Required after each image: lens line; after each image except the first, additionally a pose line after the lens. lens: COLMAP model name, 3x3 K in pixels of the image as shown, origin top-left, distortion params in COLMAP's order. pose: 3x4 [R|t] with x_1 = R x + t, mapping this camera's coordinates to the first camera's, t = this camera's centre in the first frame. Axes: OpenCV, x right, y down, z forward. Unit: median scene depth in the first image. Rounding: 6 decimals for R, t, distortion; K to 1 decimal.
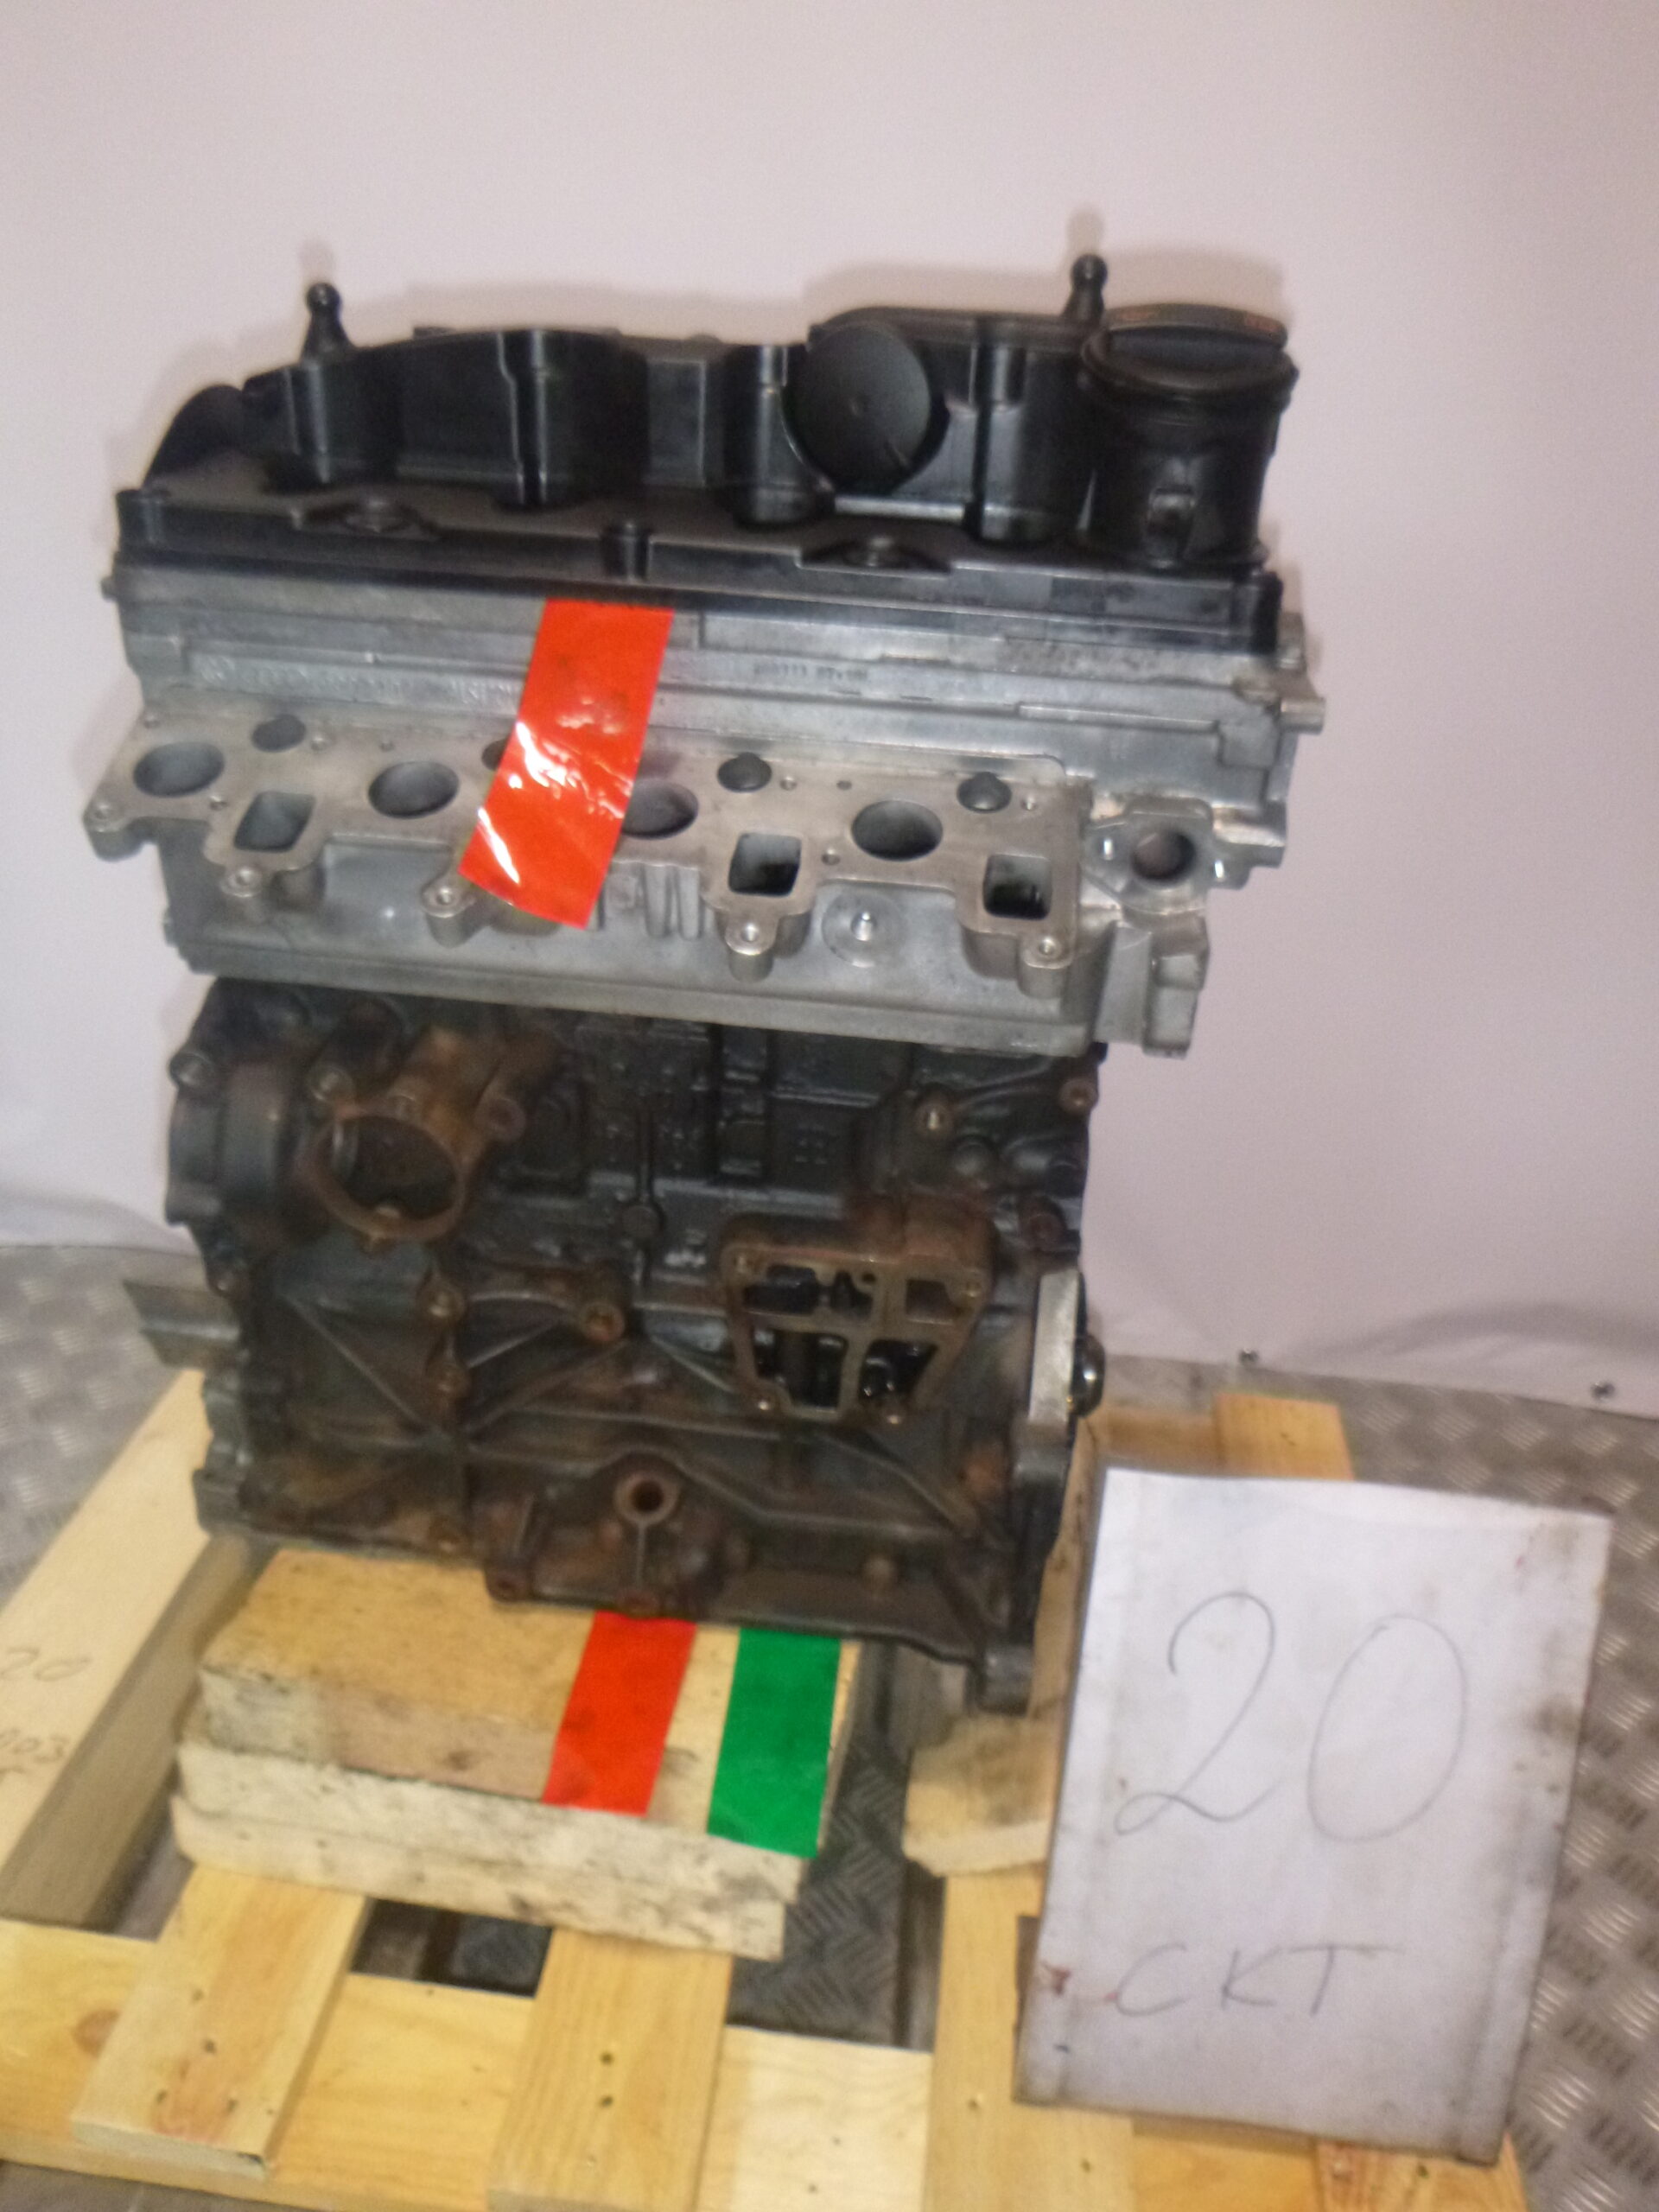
lens RADIAL K [[1618.4, 0, 829.5], [0, 1618.4, 1106.0], [0, 0, 1]] dist [-0.011532, -0.005590]
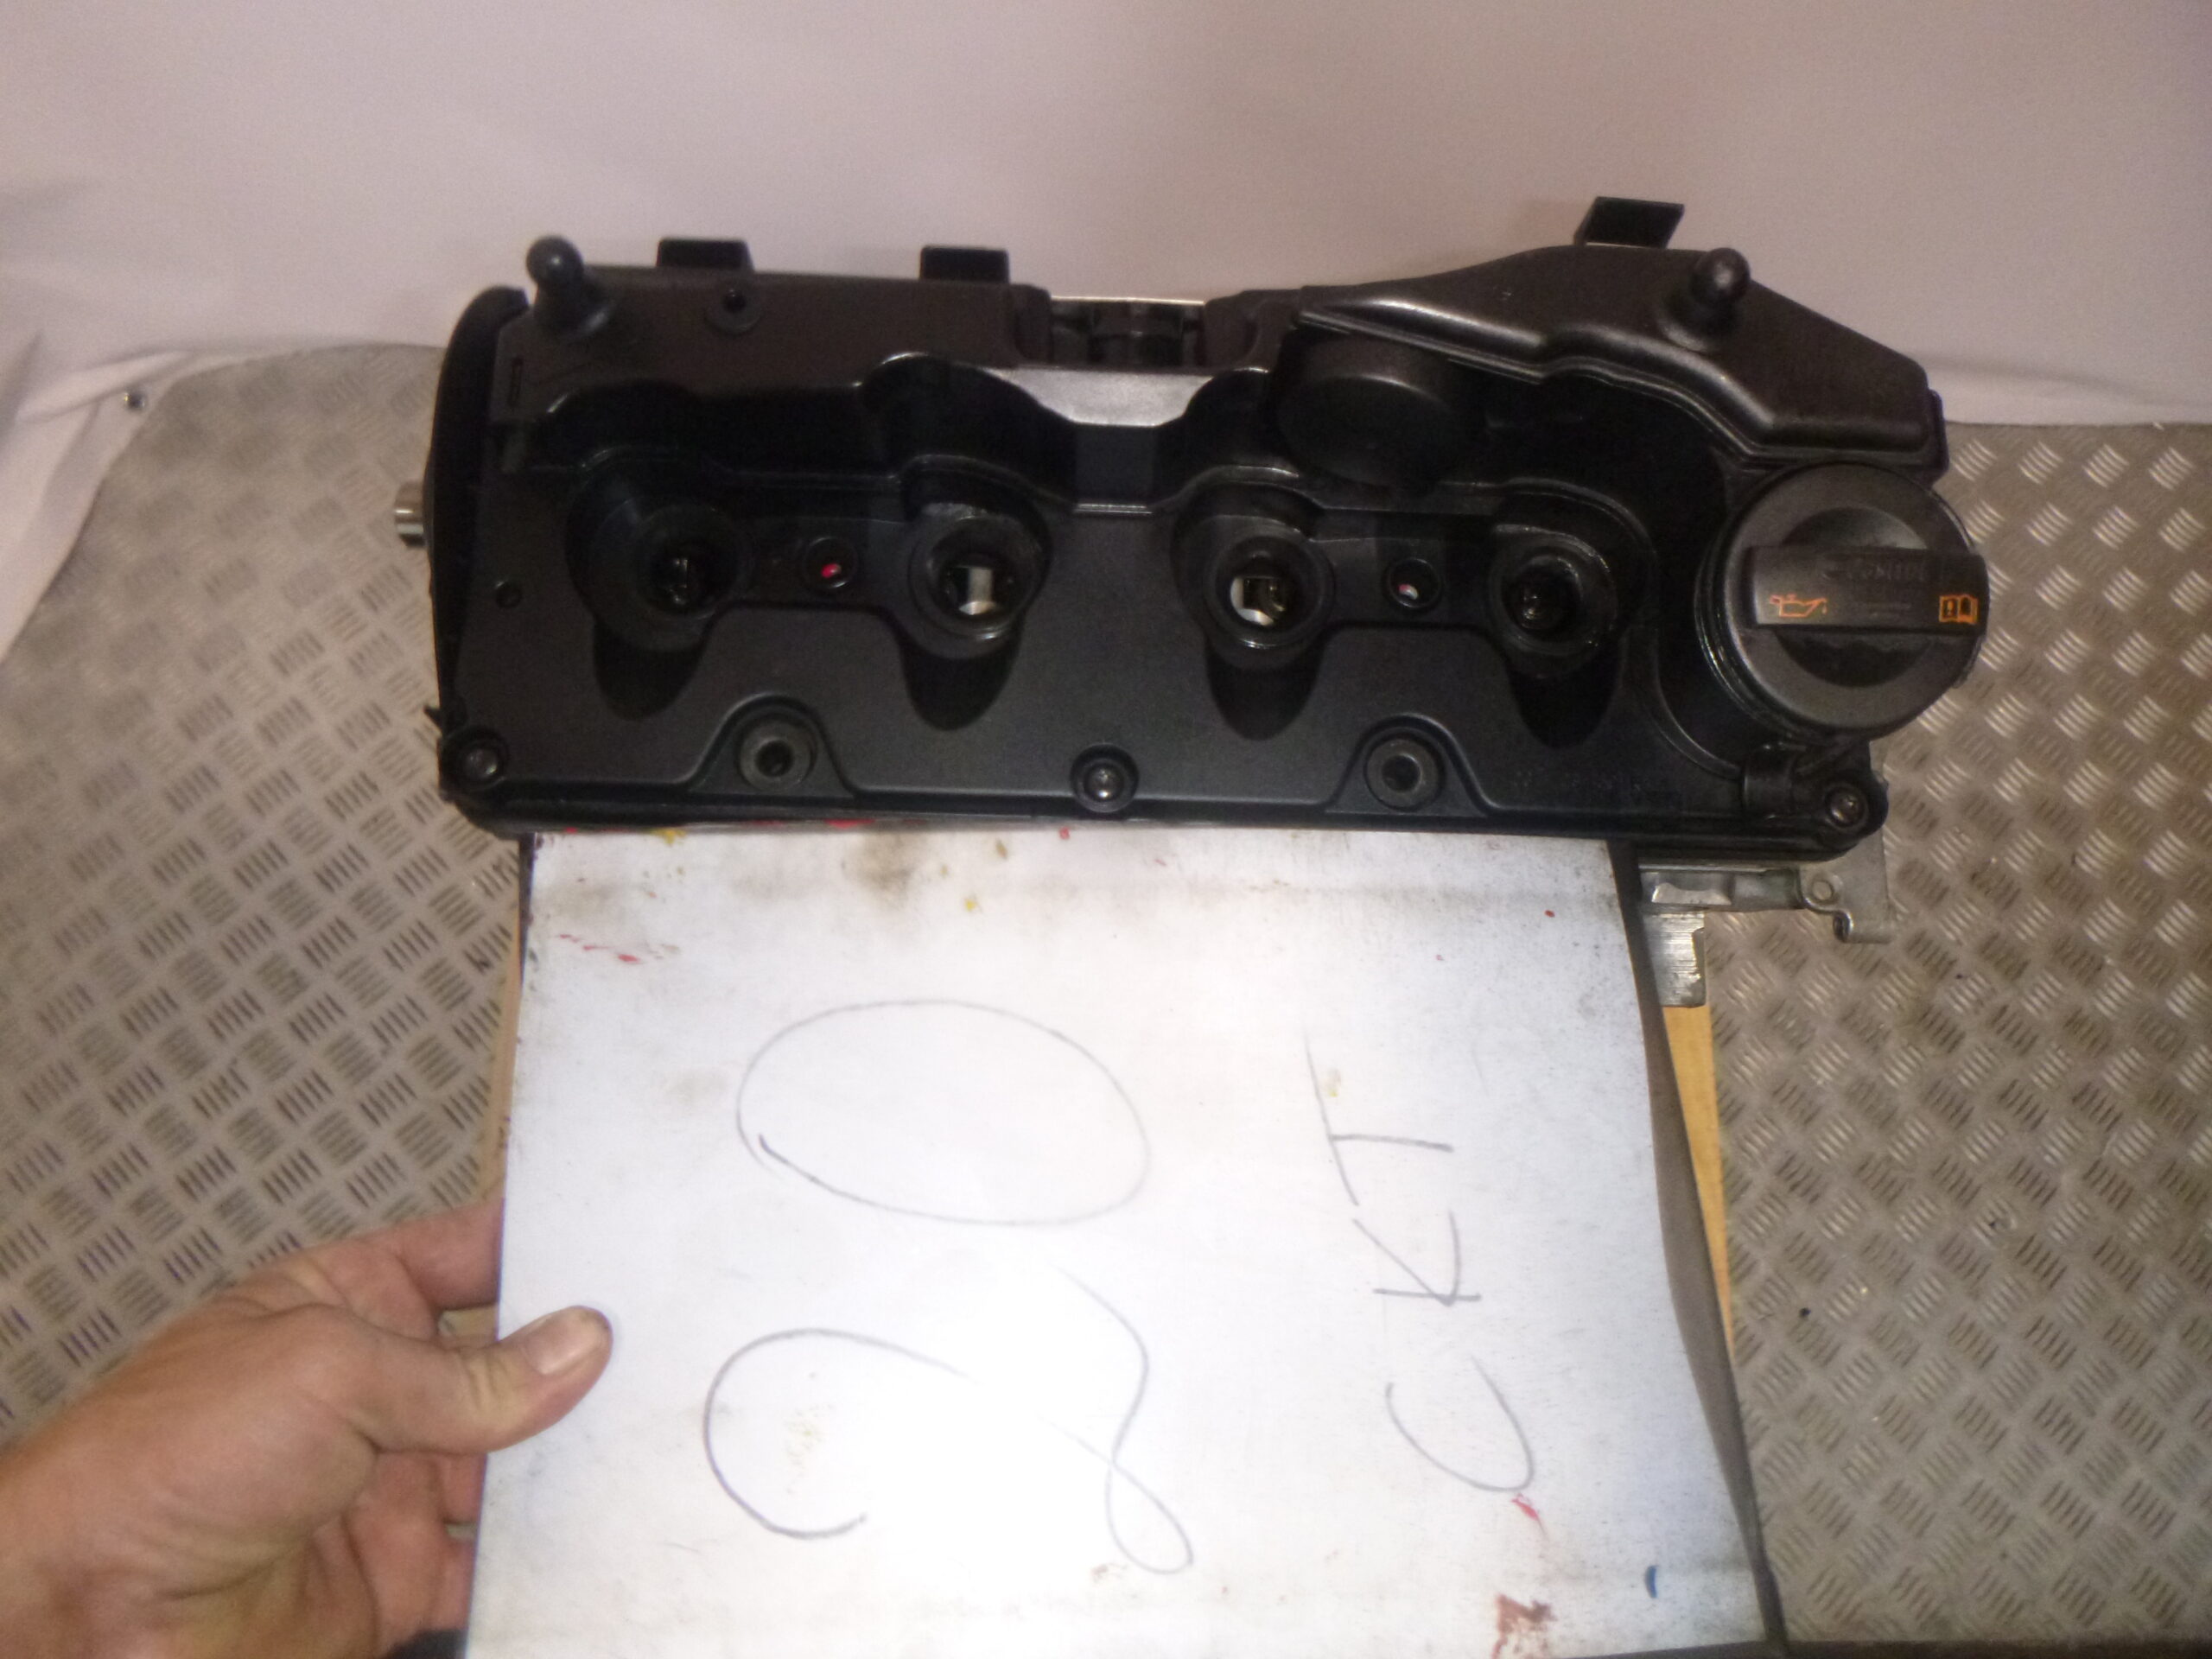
lens RADIAL K [[1618.4, 0, 1117.5], [0, 1618.4, 829.3], [0, 0, 1]] dist [-0.011532, -0.005590]
pose [[0.995340, -0.095169, 0.015548, -0.104386], [0.057337, 0.713716, 0.698085, -0.692835], [-0.077533, -0.693940, 0.715846, 0.304242]]
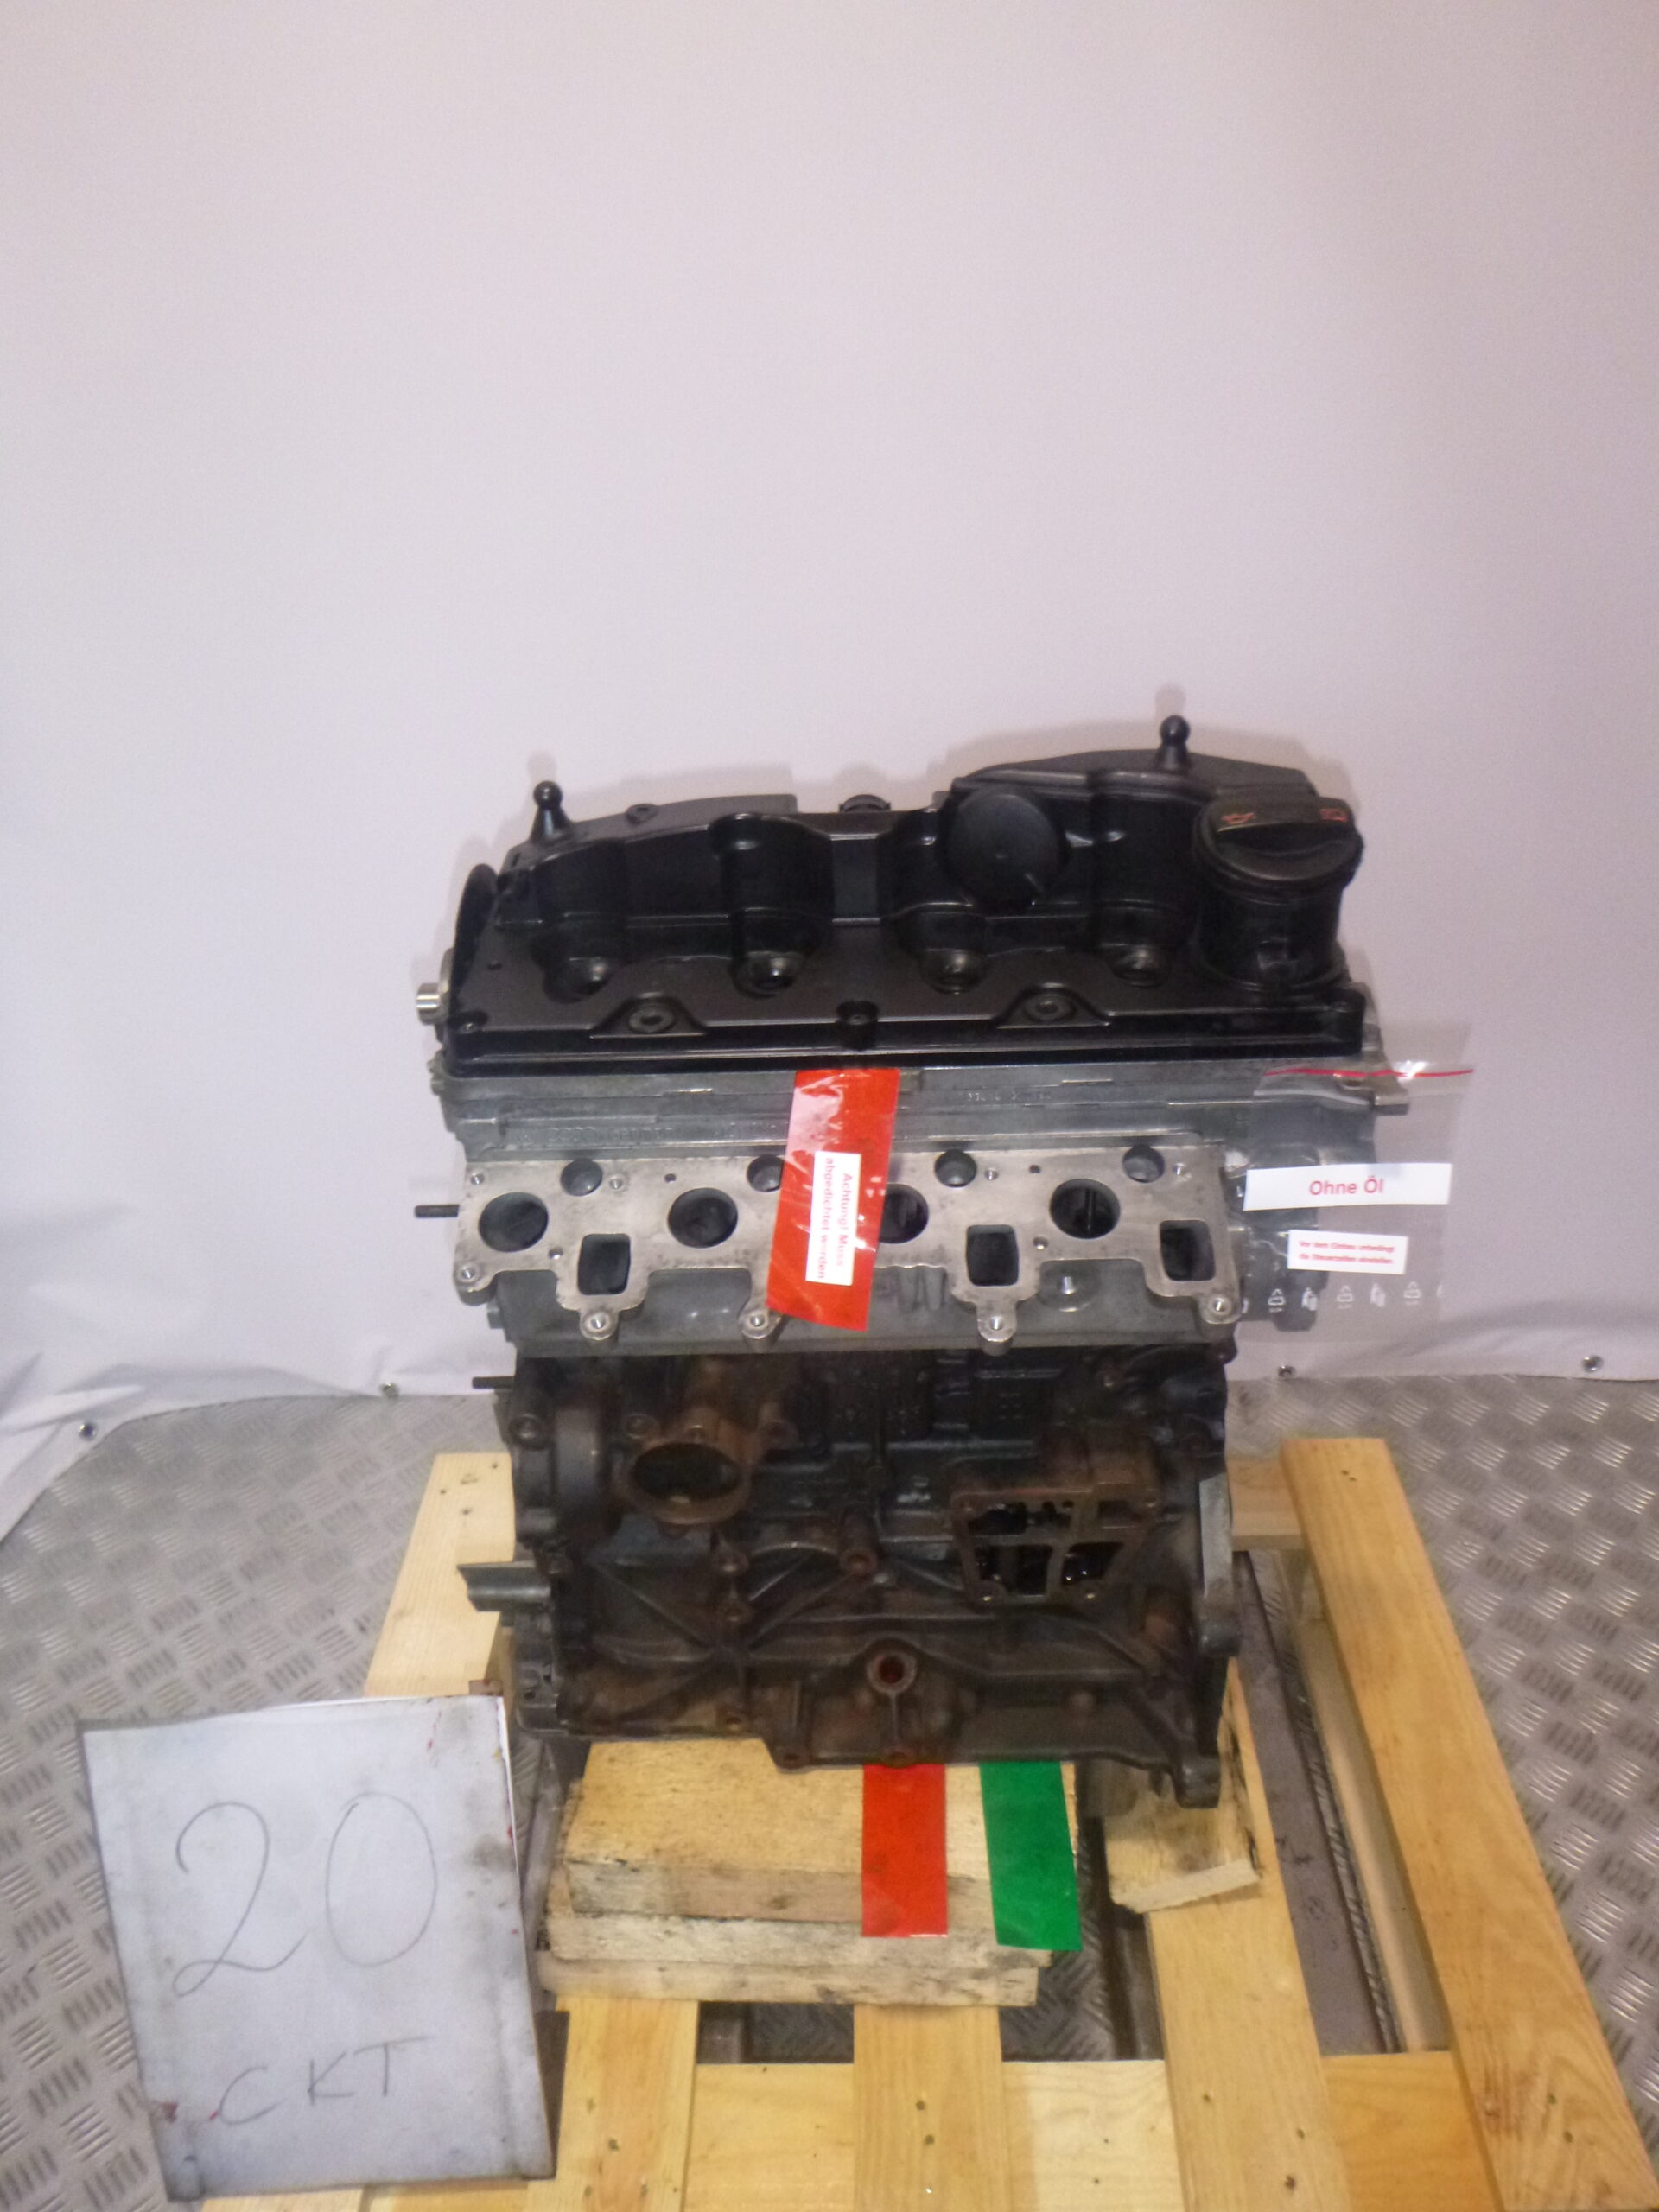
lens RADIAL K [[1618.4, 0, 829.5], [0, 1618.4, 1106.0], [0, 0, 1]] dist [-0.011532, -0.005590]
pose [[0.991610, -0.123418, 0.038451, -0.159492], [0.120410, 0.990064, 0.072630, -0.294884], [-0.047033, -0.067391, 0.996617, -0.217694]]
